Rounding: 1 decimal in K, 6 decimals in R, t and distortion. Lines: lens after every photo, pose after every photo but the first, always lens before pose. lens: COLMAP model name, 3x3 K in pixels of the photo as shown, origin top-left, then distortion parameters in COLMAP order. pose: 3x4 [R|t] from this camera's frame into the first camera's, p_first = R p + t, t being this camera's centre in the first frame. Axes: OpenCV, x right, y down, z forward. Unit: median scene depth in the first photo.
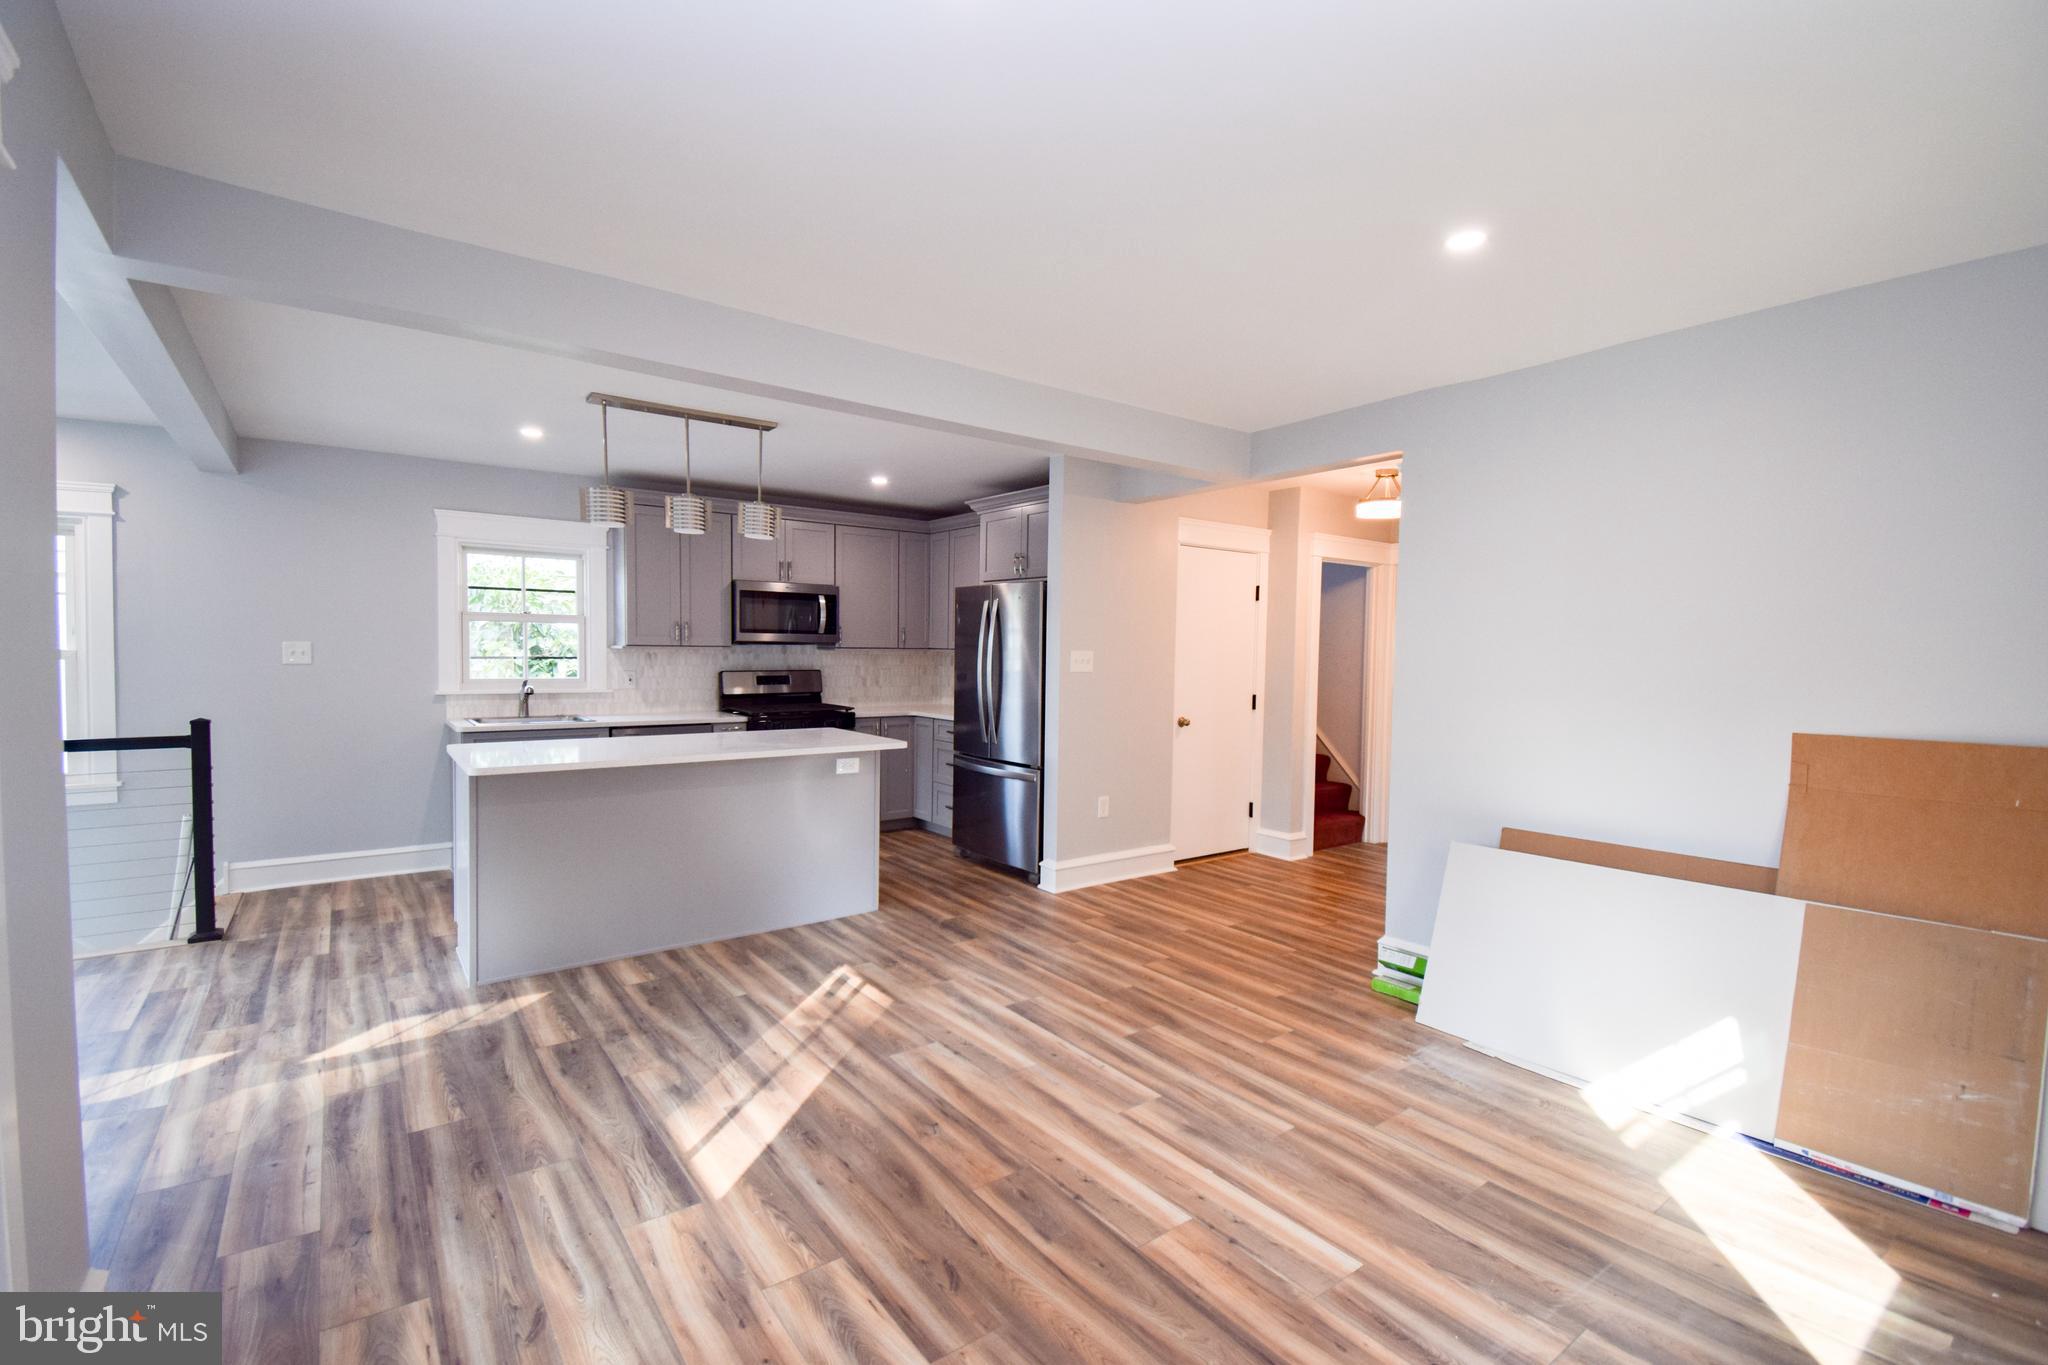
lens RADIAL K [[892.6, 0, 1024.0], [0, 892.6, 682.5], [0, 0, 1]] dist [0.032251, -0.027814]
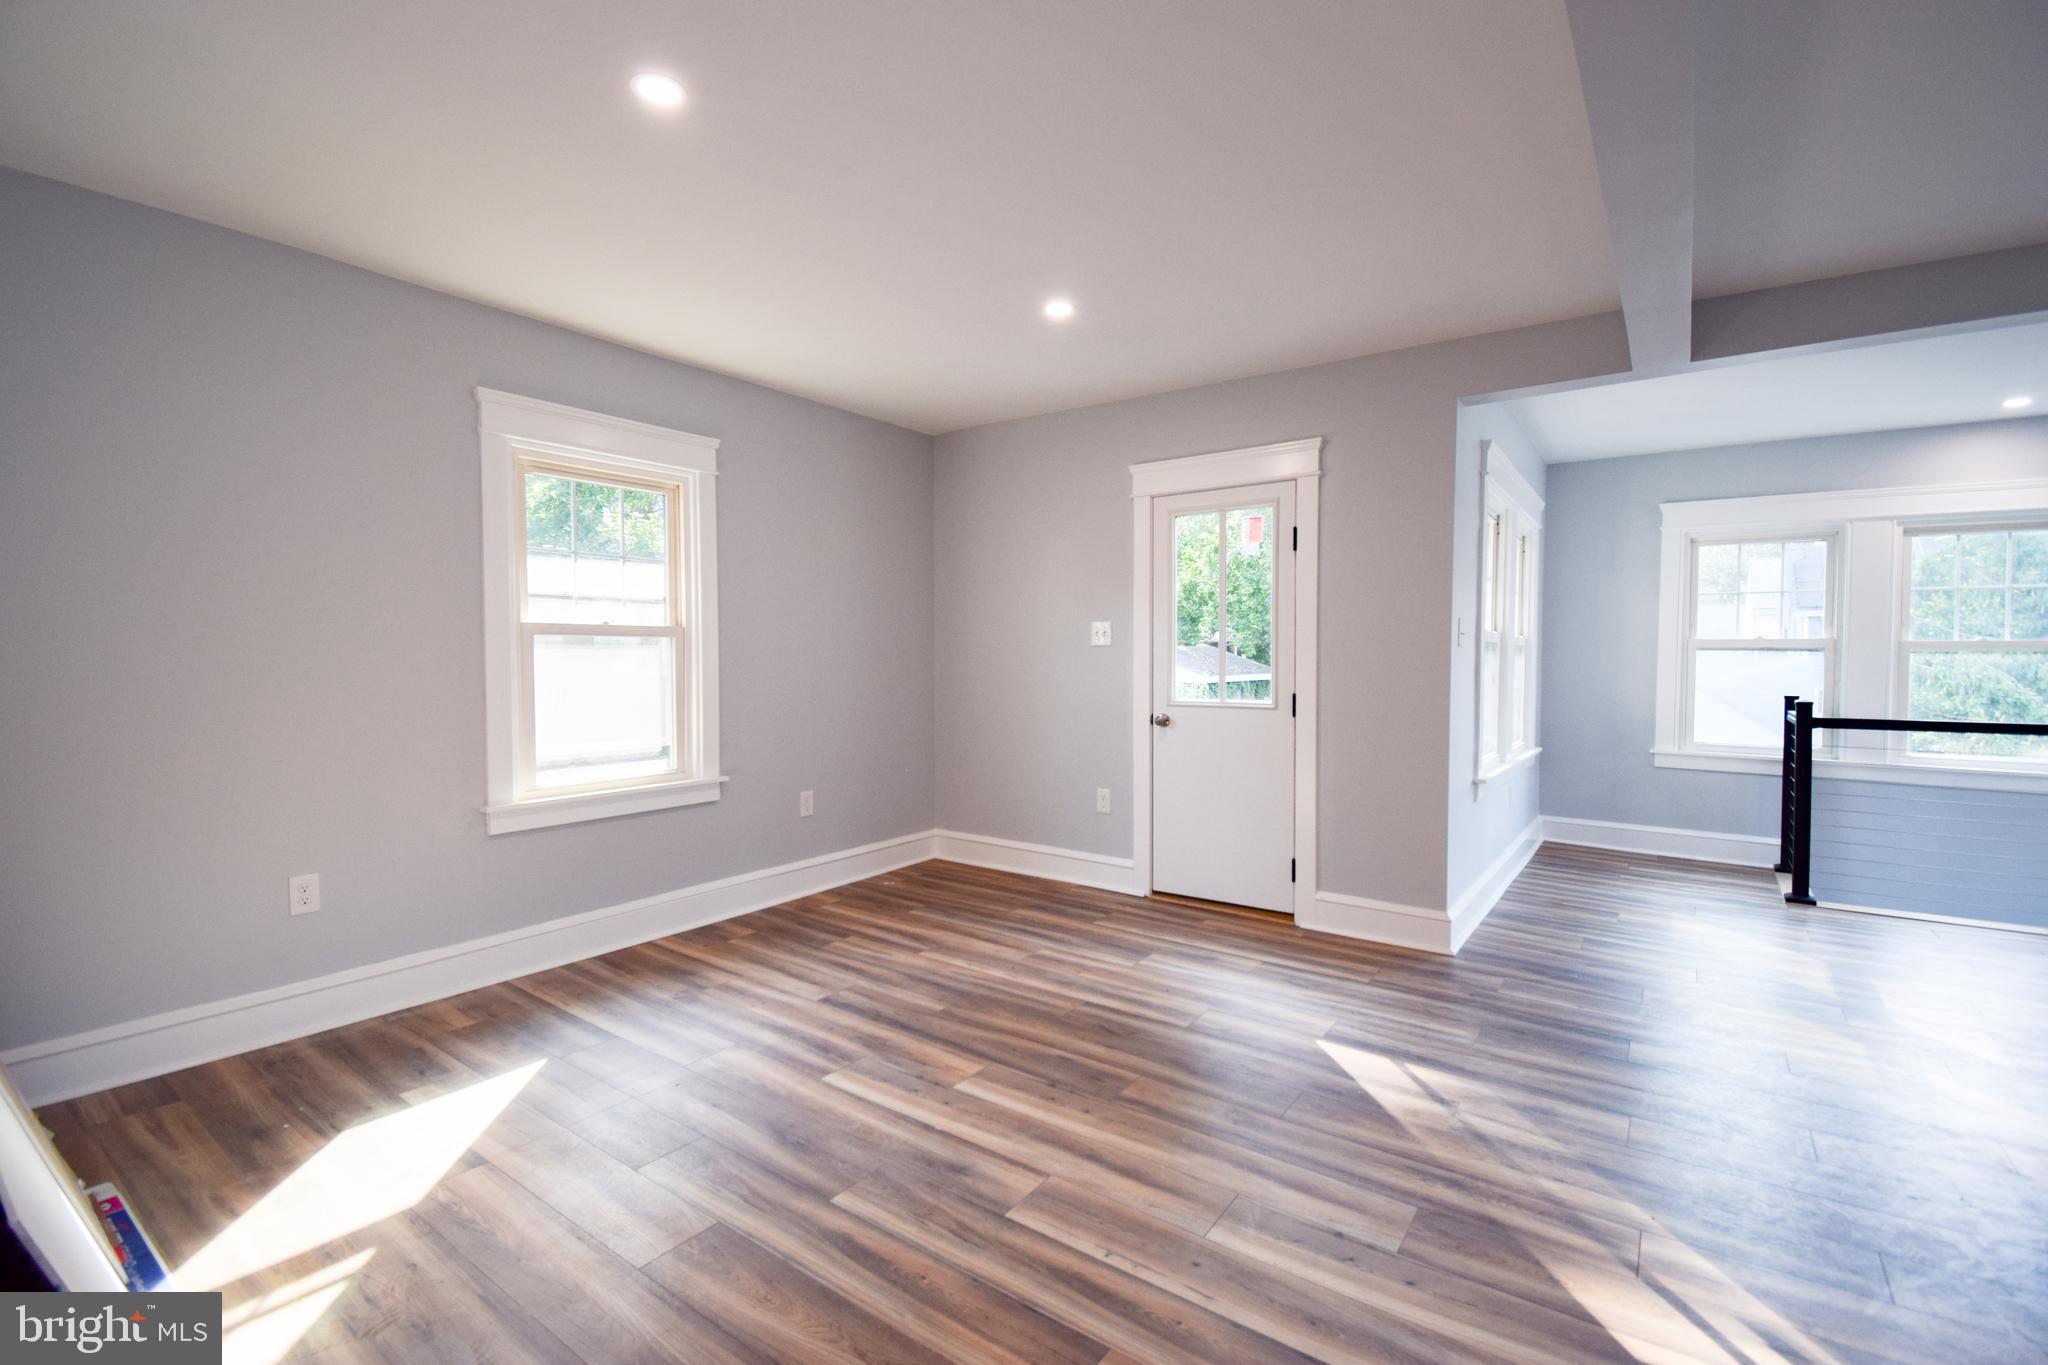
lens RADIAL K [[892.6, 0, 1024.0], [0, 892.6, 682.5], [0, 0, 1]] dist [0.032251, -0.027814]
pose [[-0.955434, -0.007576, -0.295106, 0.253930], [-0.024733, 0.998210, 0.054450, 0.003165], [0.294166, 0.059322, -0.953912, 1.198625]]
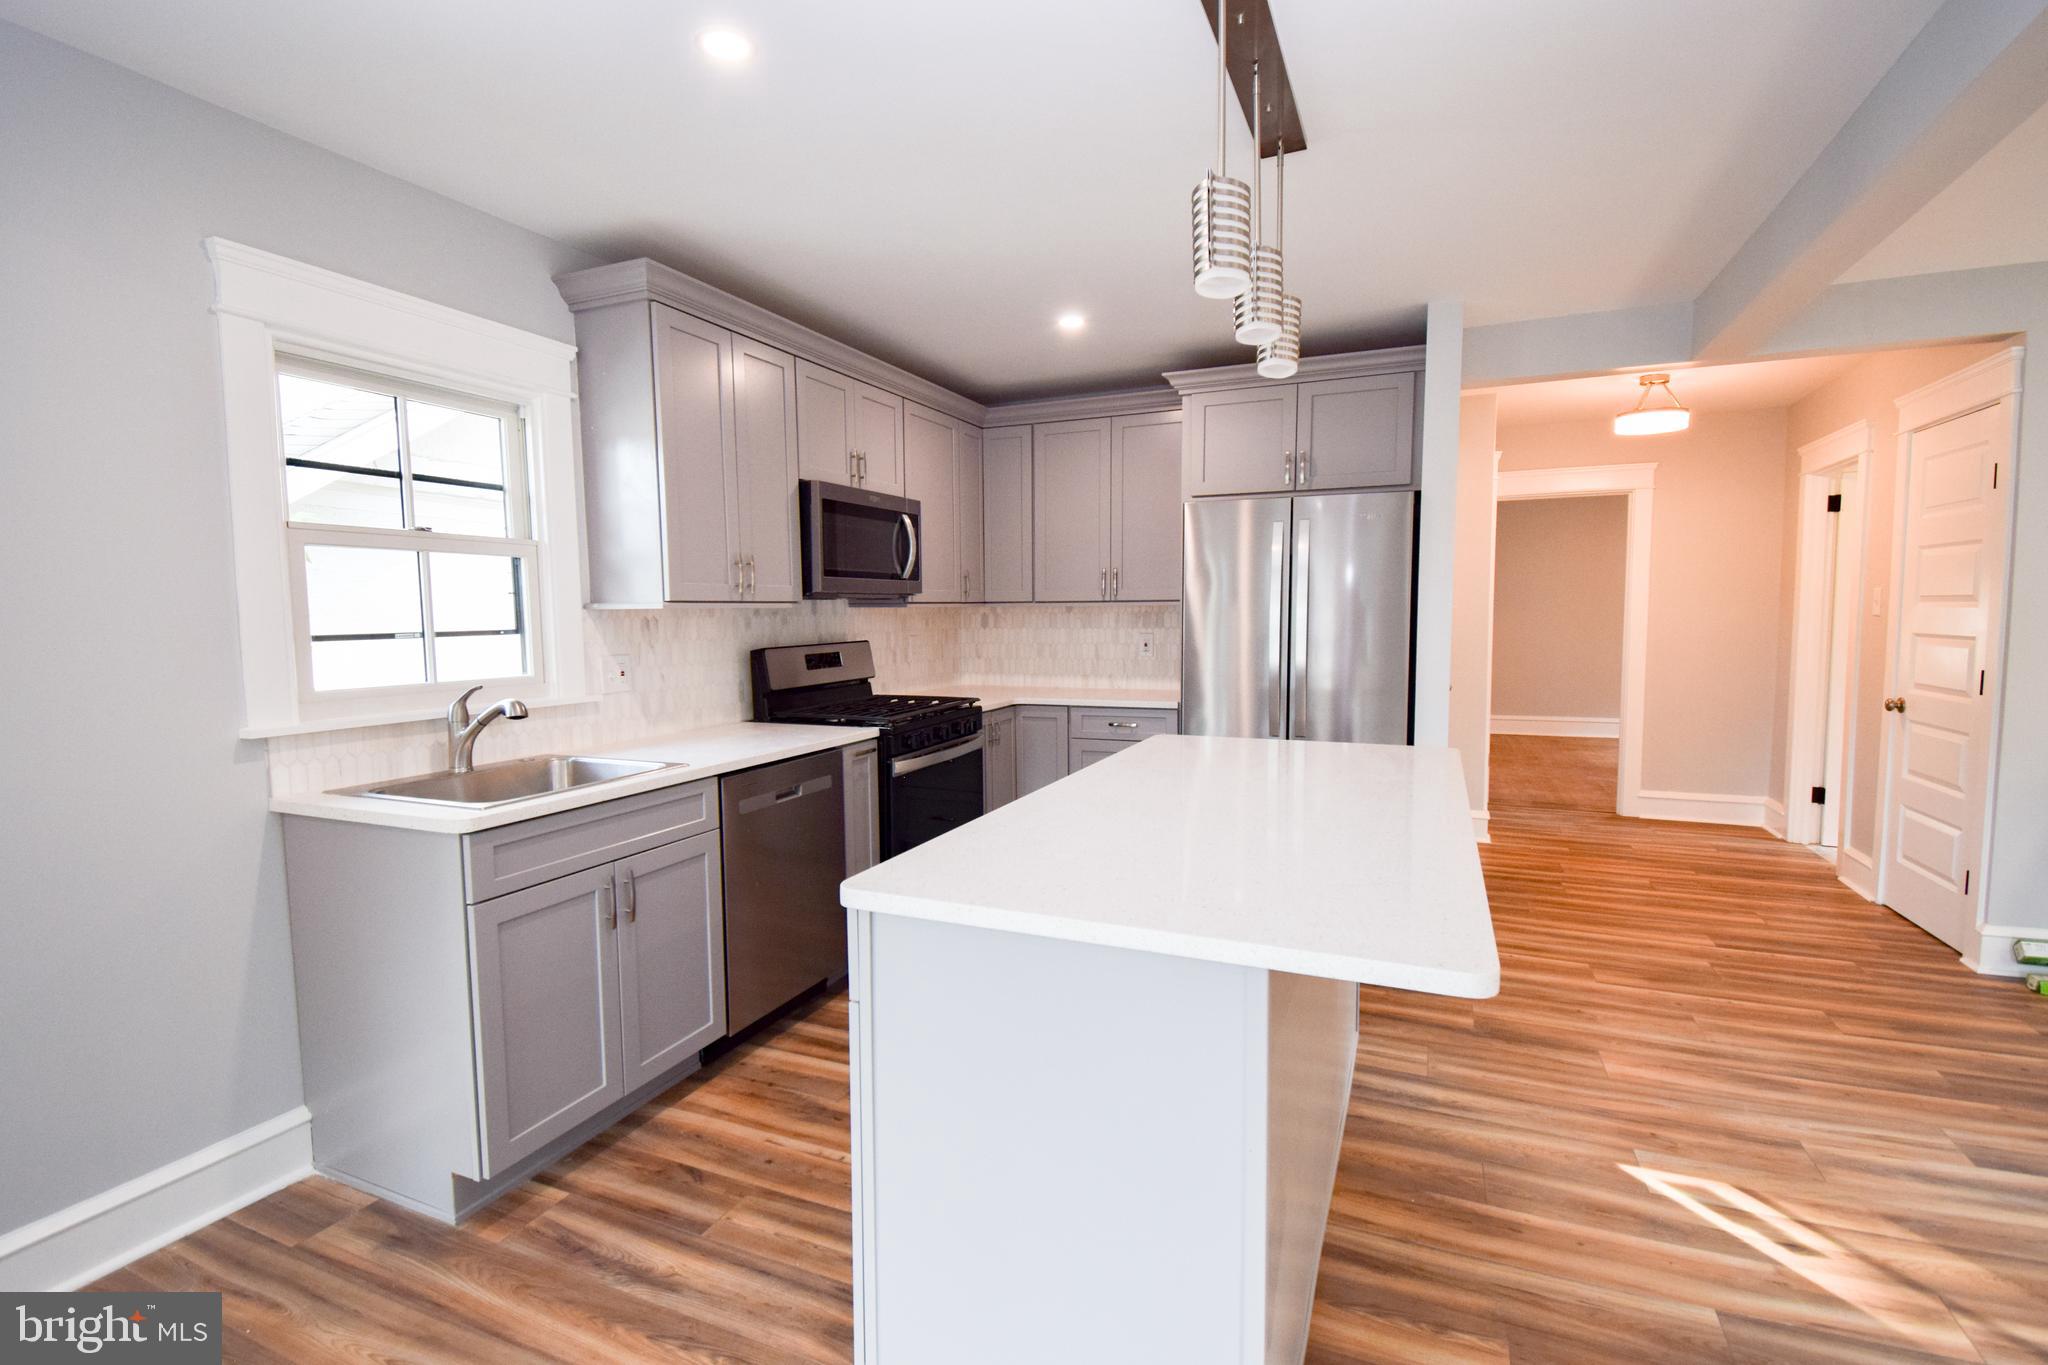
lens RADIAL K [[932.7, 0, 1024.0], [0, 932.7, 682.5], [0, 0, 1]] dist [0.030646, -0.024741]
pose [[0.869516, -0.061777, 0.490025, -0.786828], [0.042788, 0.997839, 0.049871, -0.022723], [-0.492047, -0.022396, 0.870280, 0.699799]]
